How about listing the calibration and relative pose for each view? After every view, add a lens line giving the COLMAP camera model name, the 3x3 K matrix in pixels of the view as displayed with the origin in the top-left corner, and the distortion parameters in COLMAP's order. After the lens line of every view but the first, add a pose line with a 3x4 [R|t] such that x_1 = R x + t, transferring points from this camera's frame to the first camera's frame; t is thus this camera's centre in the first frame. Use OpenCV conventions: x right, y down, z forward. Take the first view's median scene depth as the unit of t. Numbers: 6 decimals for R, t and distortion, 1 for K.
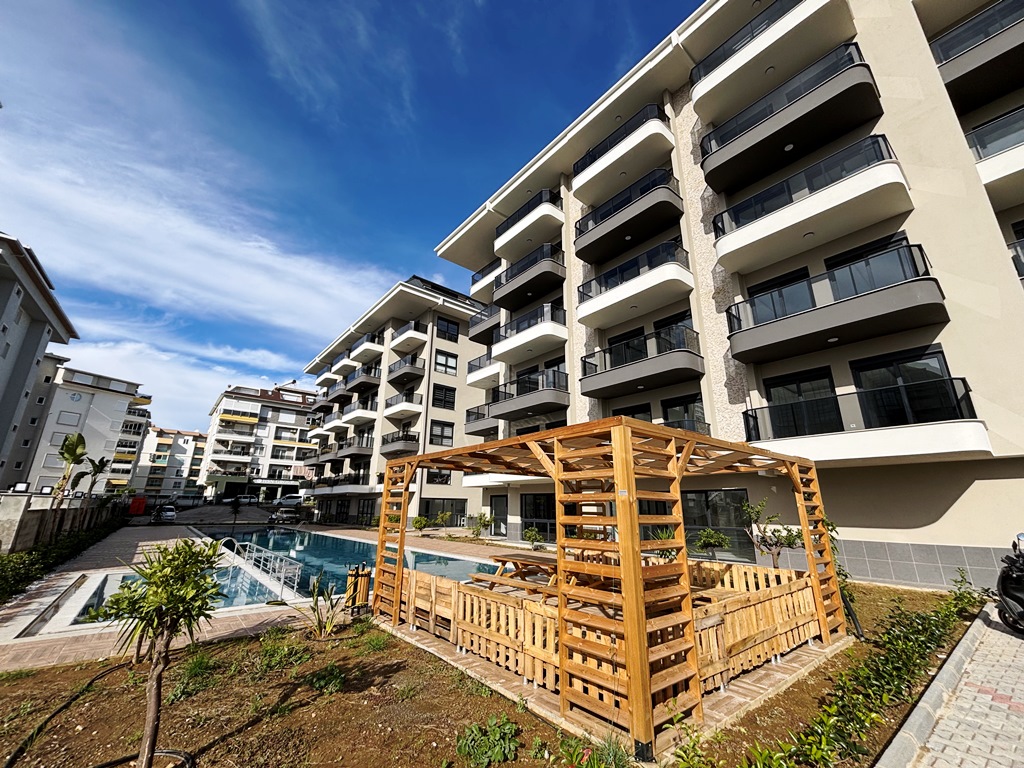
lens RADIAL K [[408.4, 0, 518.2], [0, 408.4, 385.5], [0, 0, 1]] dist [0.000438, 0.000067]
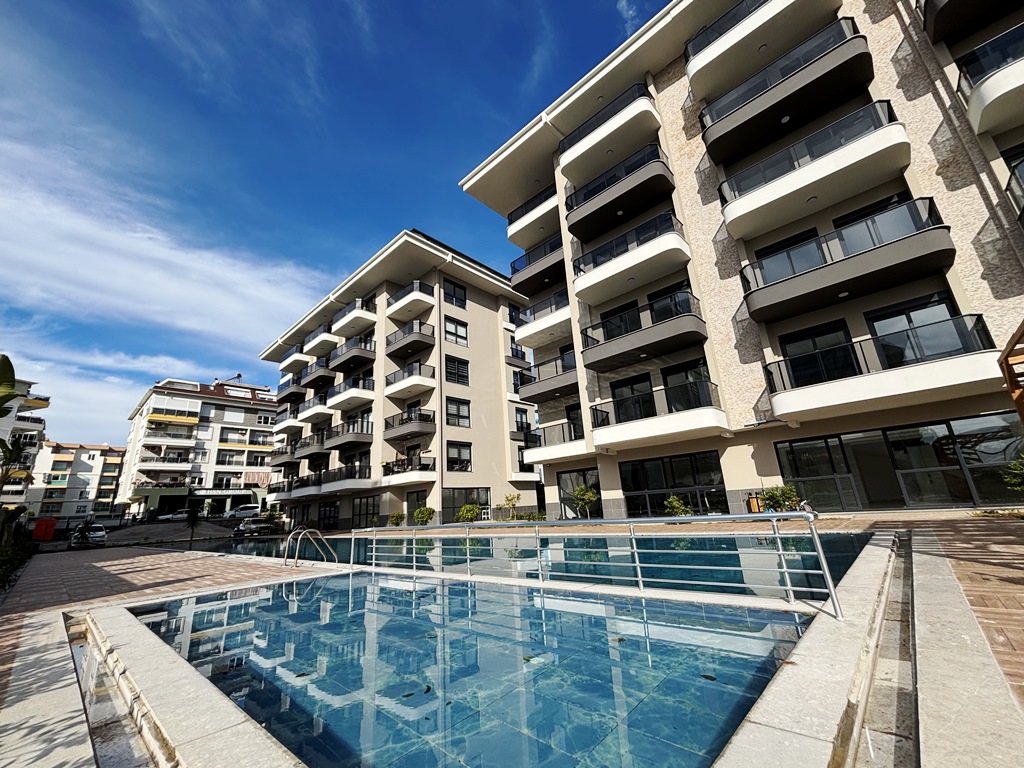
lens RADIAL K [[408.4, 0, 518.2], [0, 408.4, 385.5], [0, 0, 1]] dist [0.000438, 0.000067]
pose [[0.989916, -0.032612, 0.137851, -0.150382], [0.033136, 0.999450, -0.001510, 0.056361], [-0.137726, 0.006063, 0.990452, 0.118509]]
